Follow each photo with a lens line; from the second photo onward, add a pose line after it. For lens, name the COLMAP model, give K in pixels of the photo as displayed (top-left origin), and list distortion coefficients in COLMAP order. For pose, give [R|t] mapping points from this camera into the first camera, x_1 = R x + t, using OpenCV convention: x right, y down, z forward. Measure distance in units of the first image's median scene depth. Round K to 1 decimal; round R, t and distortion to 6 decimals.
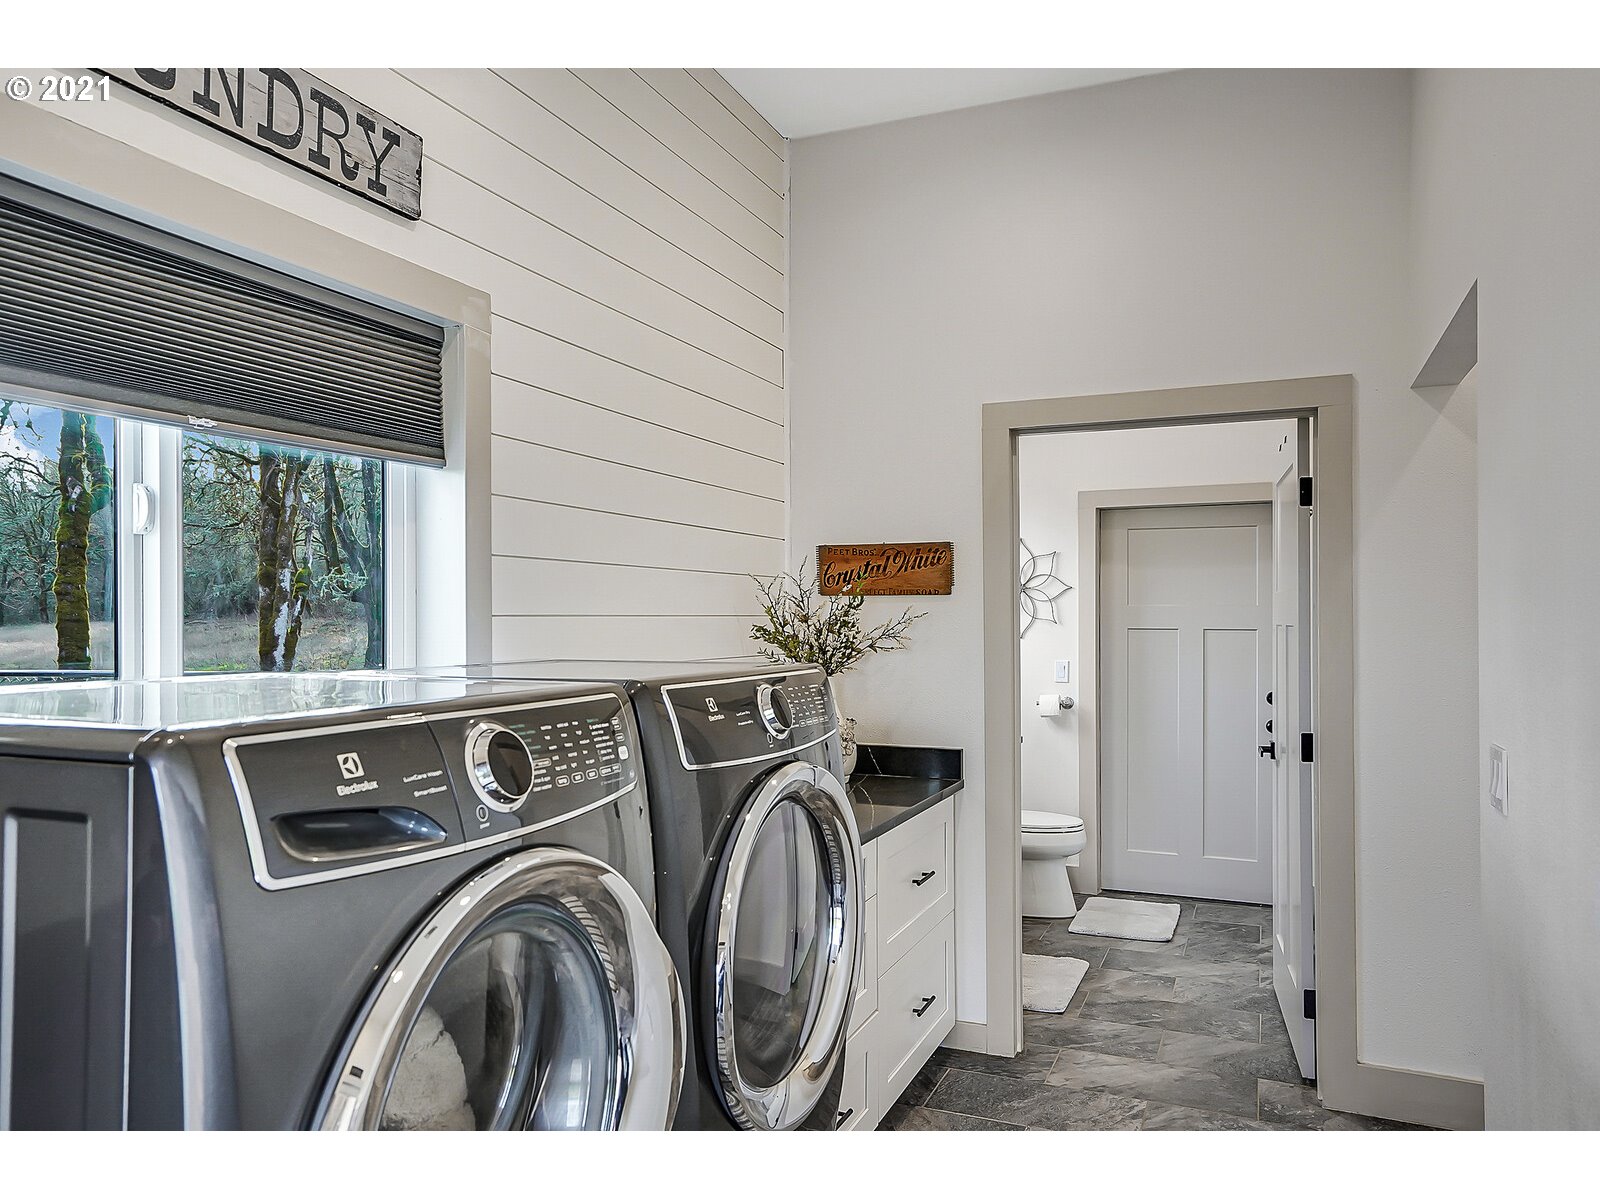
lens RADIAL K [[1112.8, 0, 799.5], [0, 1112.8, 603.7], [0, 0, 1]] dist [0.005217, -0.000314]
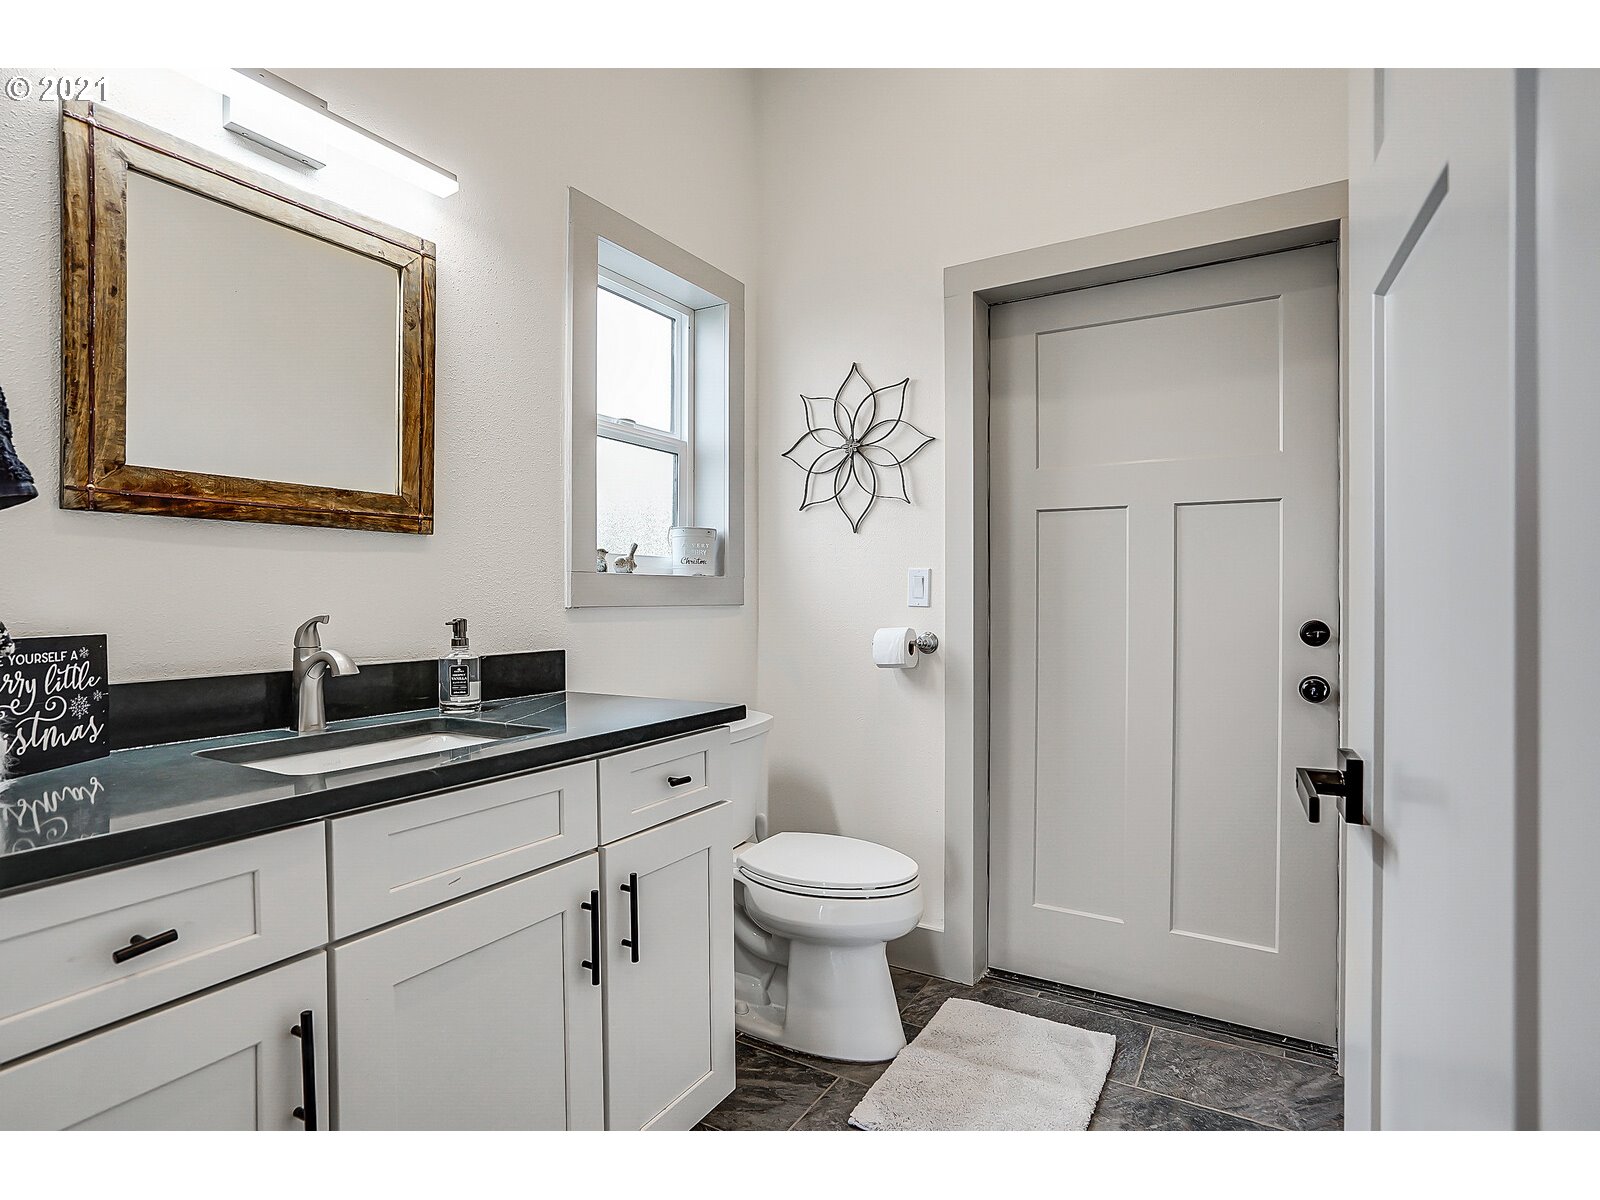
lens RADIAL K [[804.6, 0, 805.3], [0, 804.6, 593.7], [0, 0, 1]] dist [-0.039329, 0.000574]
pose [[0.989802, -0.001098, -0.142449, 0.237711], [0.001967, 0.999980, 0.005958, 0.061835], [0.142440, -0.006178, 0.989784, 0.587128]]
